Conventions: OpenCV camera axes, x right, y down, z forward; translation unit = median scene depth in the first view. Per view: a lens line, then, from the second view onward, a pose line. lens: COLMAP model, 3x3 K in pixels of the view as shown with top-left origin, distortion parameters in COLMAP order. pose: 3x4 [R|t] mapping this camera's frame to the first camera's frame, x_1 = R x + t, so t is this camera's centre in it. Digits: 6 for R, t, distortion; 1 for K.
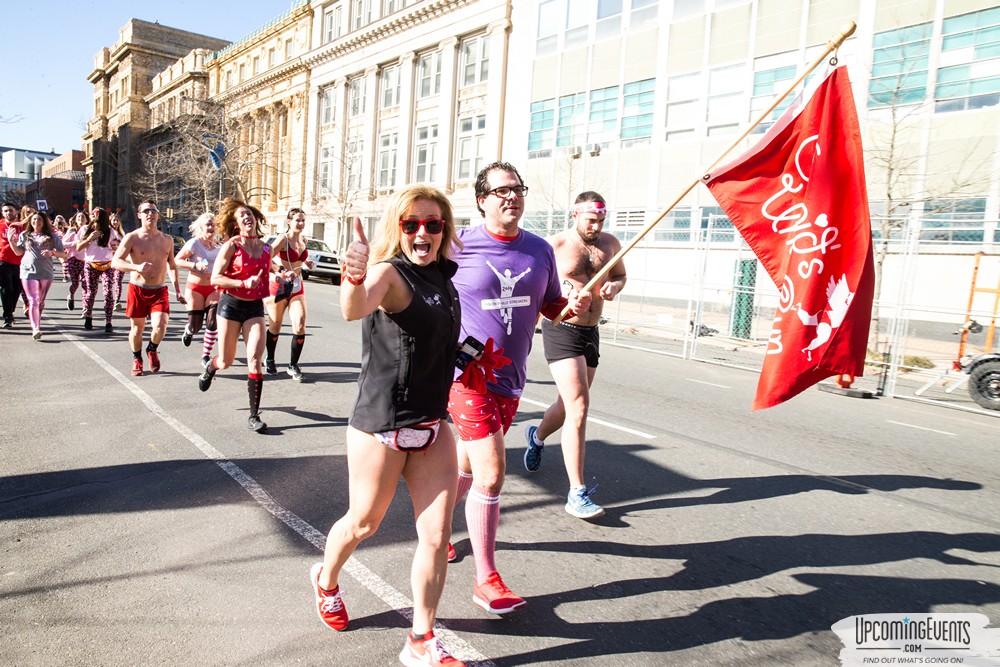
lens RADIAL K [[845.4, 0, 499.4], [0, 845.4, 328.7], [0, 0, 1]] dist [-0.058191, 0.007679]
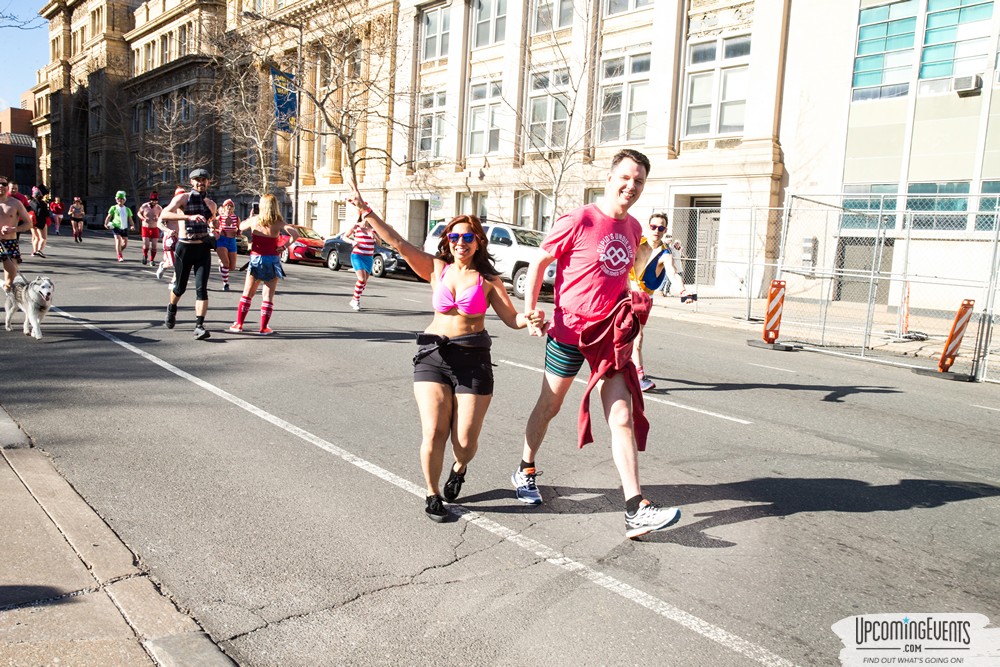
lens RADIAL K [[839.3, 0, 500.4], [0, 839.3, 340.5], [0, 0, 1]] dist [-0.011287, 0.003673]
pose [[0.997526, -0.001473, 0.070286, -0.129399], [-0.001020, 0.999372, 0.035419, -0.020607], [-0.070294, -0.035403, 0.996898, 0.184582]]
